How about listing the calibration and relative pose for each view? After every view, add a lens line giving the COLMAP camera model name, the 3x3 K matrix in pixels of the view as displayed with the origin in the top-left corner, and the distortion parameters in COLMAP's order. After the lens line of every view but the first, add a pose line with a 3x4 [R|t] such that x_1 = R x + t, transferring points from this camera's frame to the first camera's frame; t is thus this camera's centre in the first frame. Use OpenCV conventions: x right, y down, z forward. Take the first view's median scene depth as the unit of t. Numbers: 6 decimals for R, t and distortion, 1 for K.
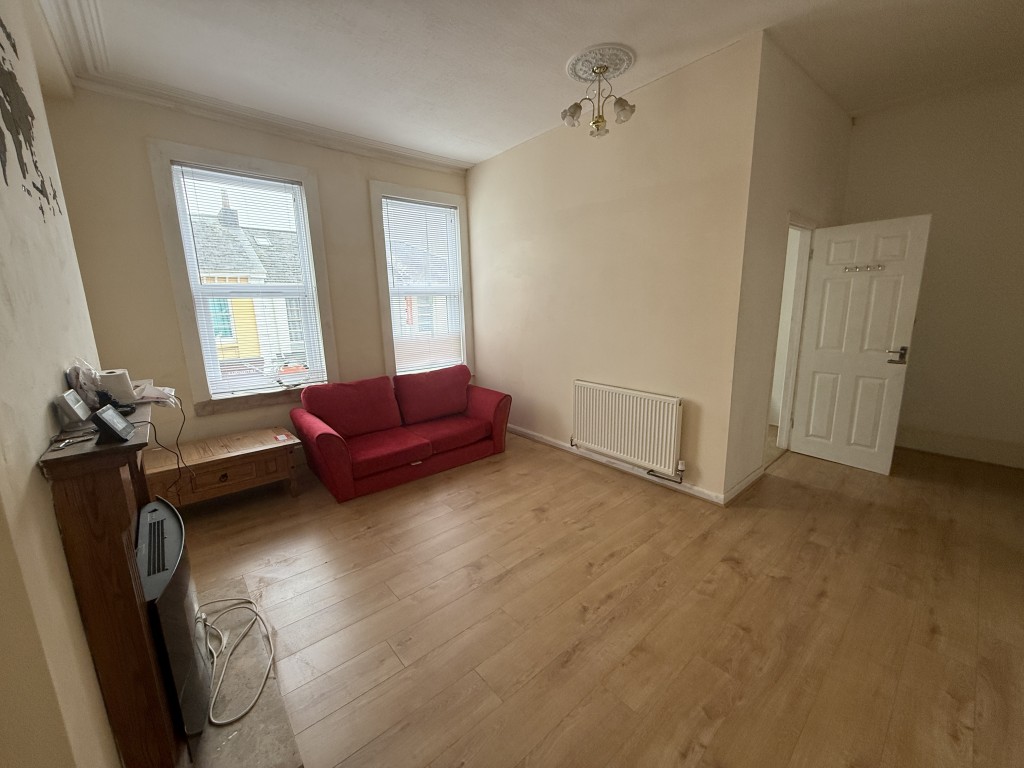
lens RADIAL K [[411.8, 0, 507.2], [0, 411.8, 383.6], [0, 0, 1]] dist [-0.000887, 0.000006]
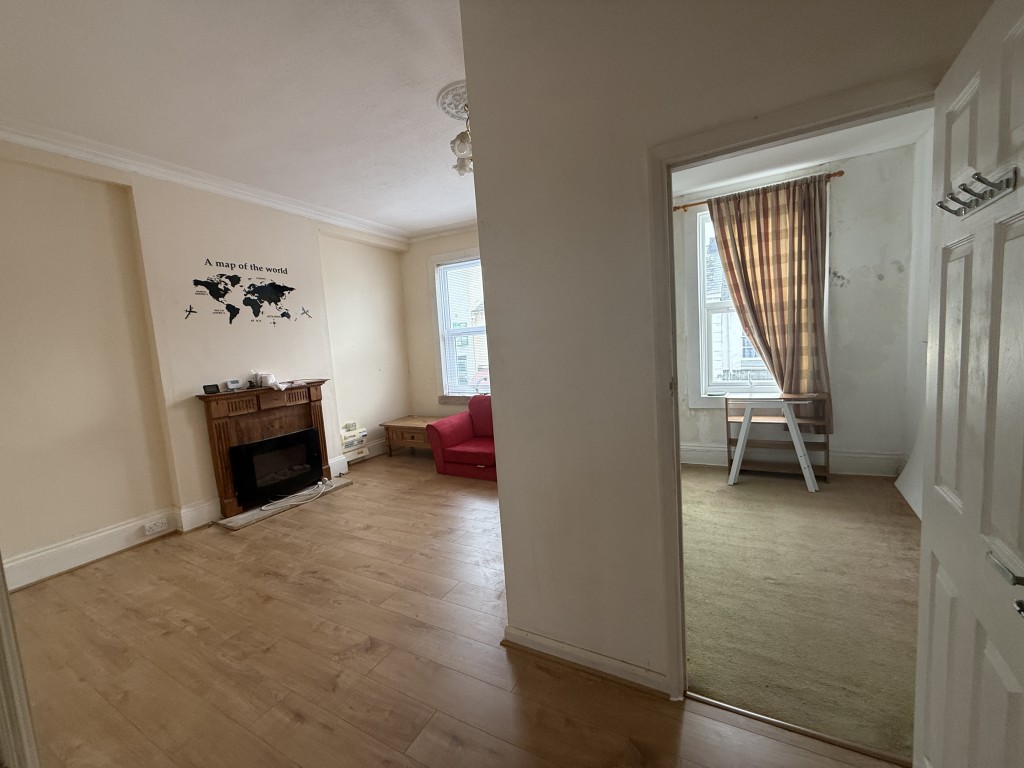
lens RADIAL K [[411.8, 0, 509.1], [0, 411.8, 383.6], [0, 0, 1]] dist [-0.000887, 0.000006]
pose [[0.339199, 0.094379, -0.935968, 1.448252], [-0.117600, 0.991404, 0.057350, -0.207561], [0.933335, 0.090616, 0.347382, 0.947058]]
